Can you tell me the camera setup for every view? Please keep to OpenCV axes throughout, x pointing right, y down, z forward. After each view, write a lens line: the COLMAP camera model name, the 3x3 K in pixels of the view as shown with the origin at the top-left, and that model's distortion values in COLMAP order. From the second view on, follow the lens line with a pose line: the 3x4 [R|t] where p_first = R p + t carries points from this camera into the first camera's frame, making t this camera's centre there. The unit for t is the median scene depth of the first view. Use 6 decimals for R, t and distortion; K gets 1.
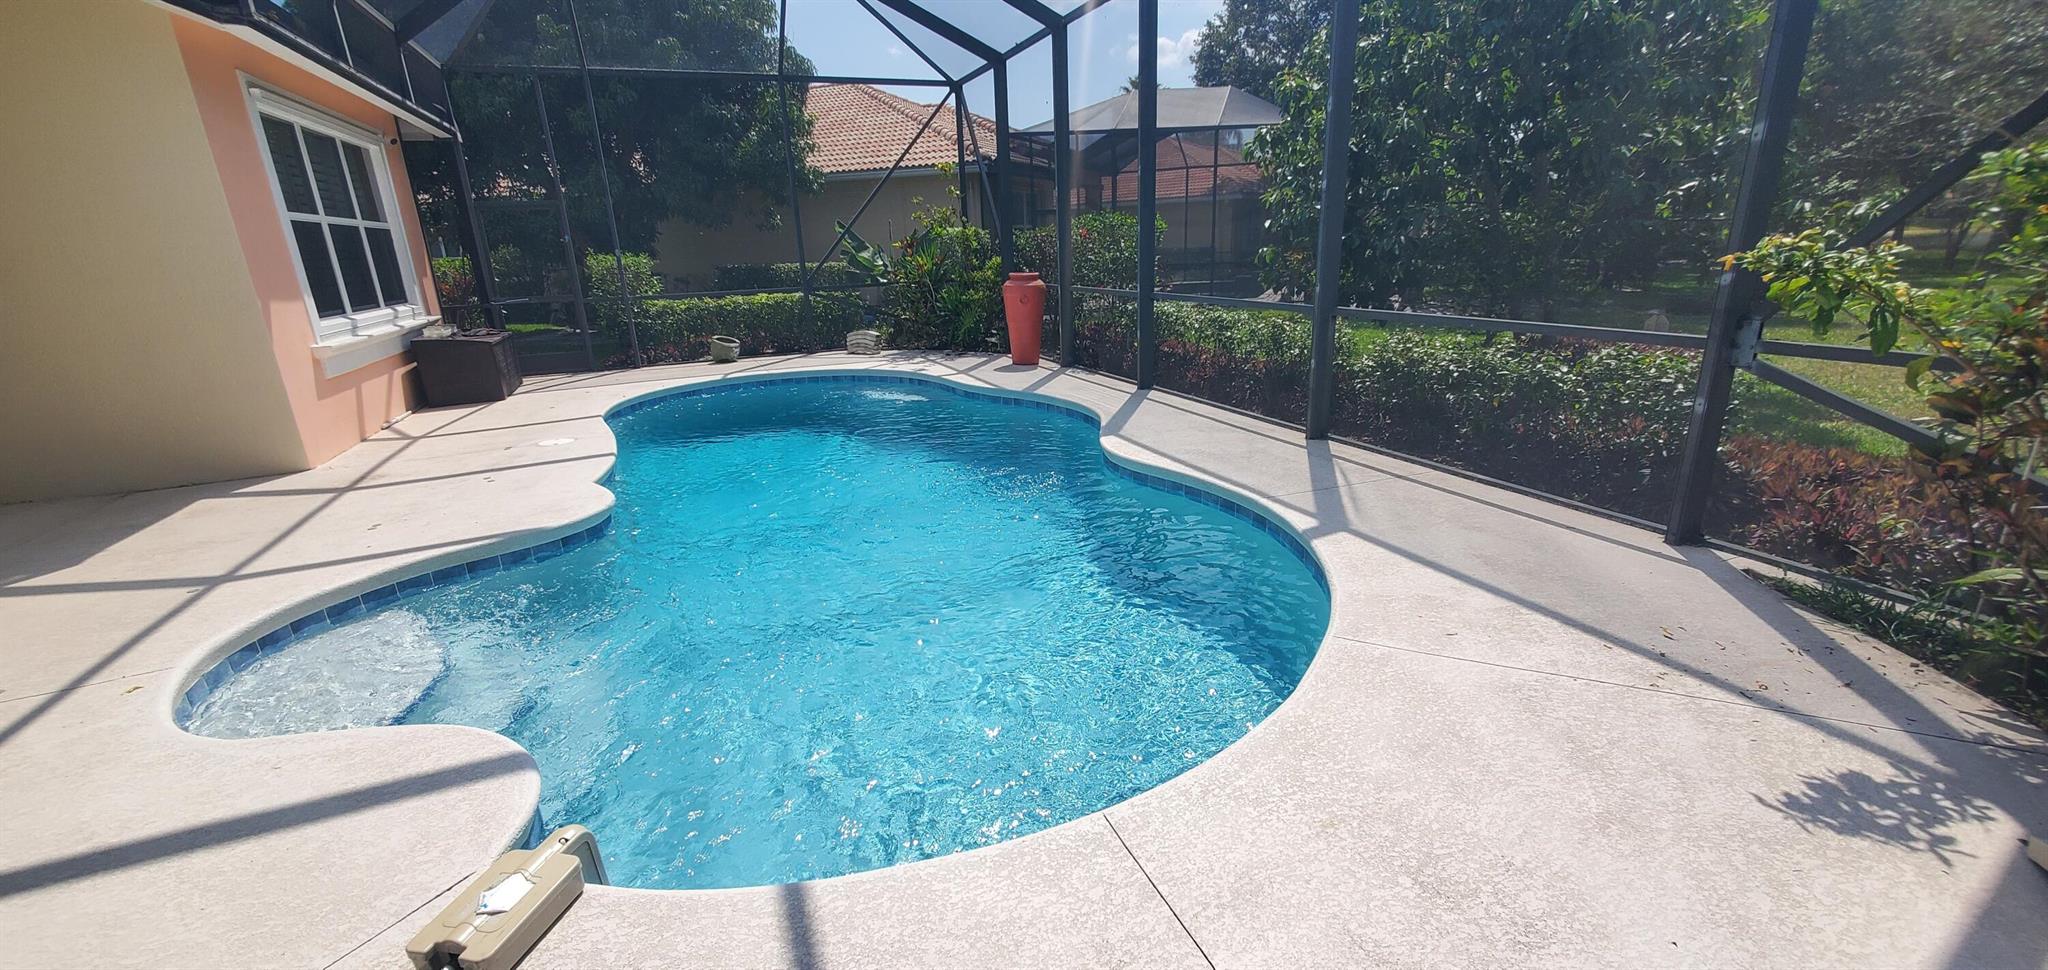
lens RADIAL K [[814.8, 0, 1022.3], [0, 814.8, 494.0], [0, 0, 1]] dist [-0.000015, -0.000395]
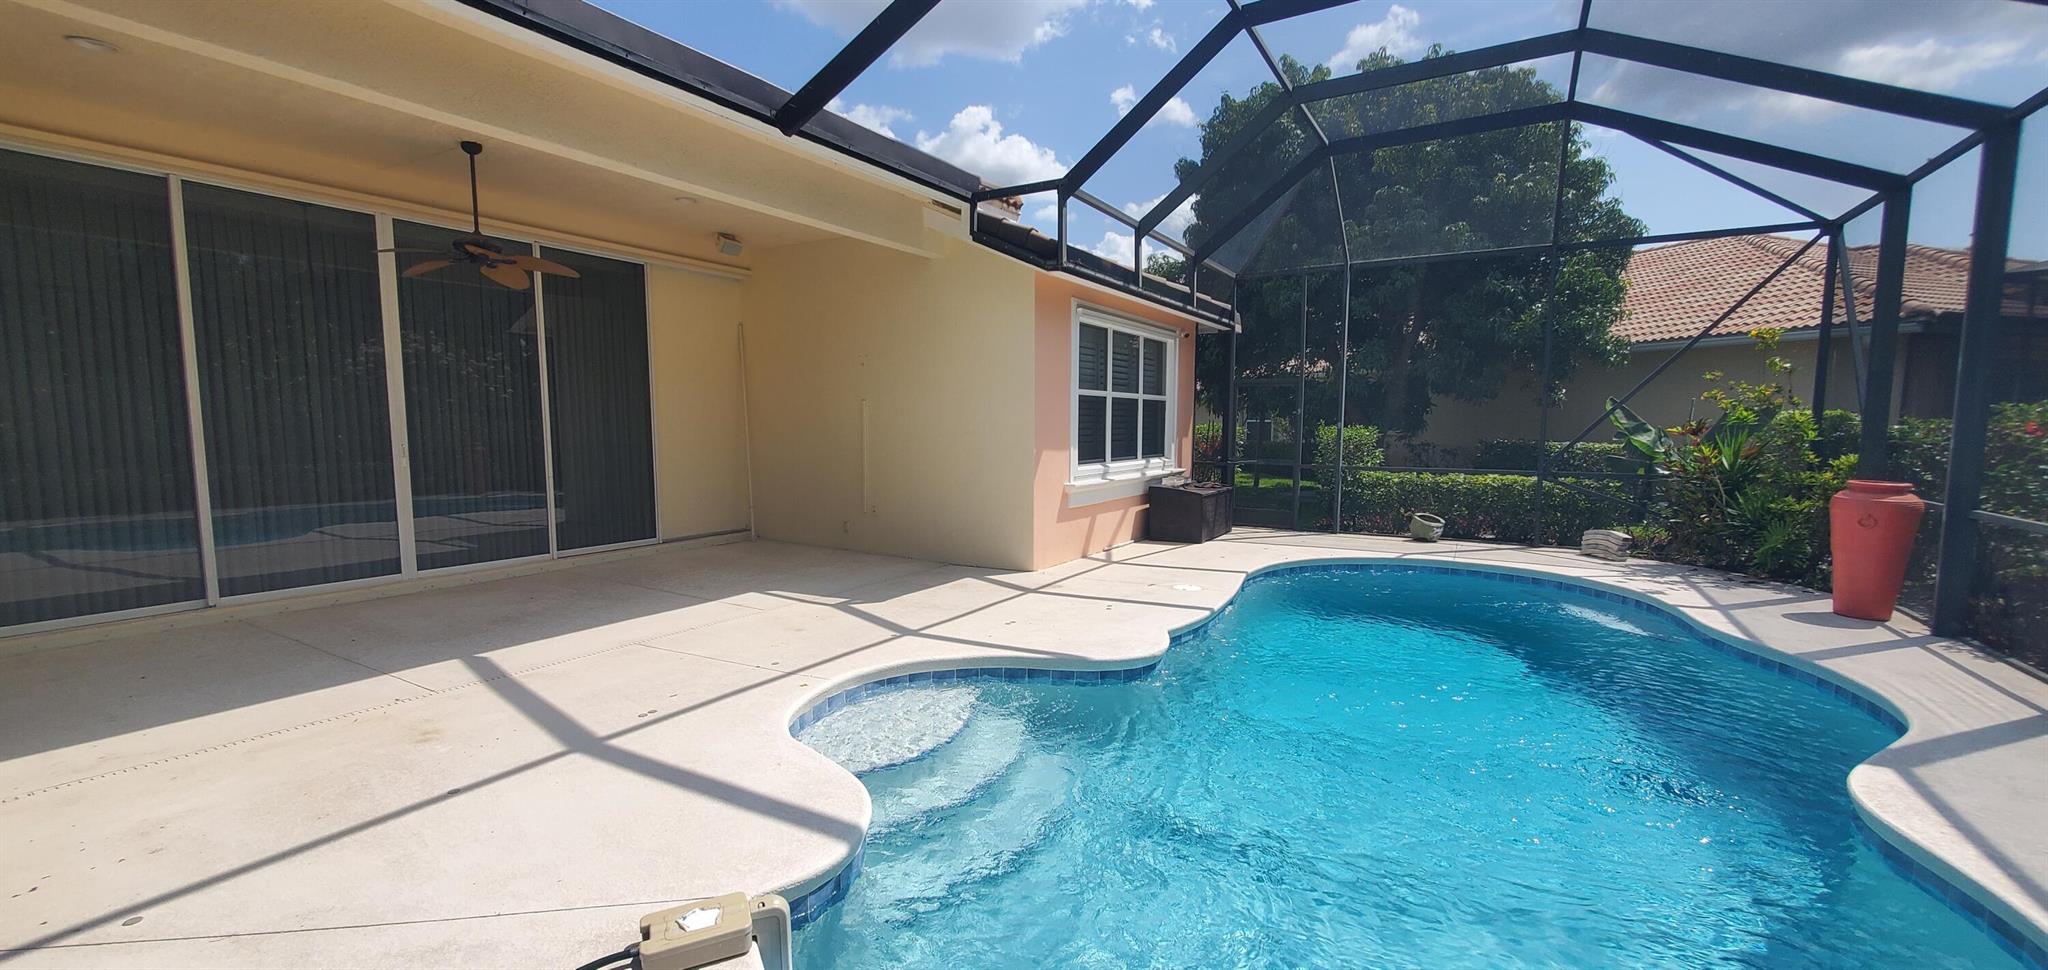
lens RADIAL K [[814.8, 0, 1022.3], [0, 814.8, 494.0], [0, 0, 1]] dist [-0.000015, -0.000395]
pose [[0.597793, 0.110443, -0.794006, 0.119573], [-0.262286, 0.962896, -0.063535, -0.040765], [0.757528, 0.246238, 0.604581, 0.084884]]
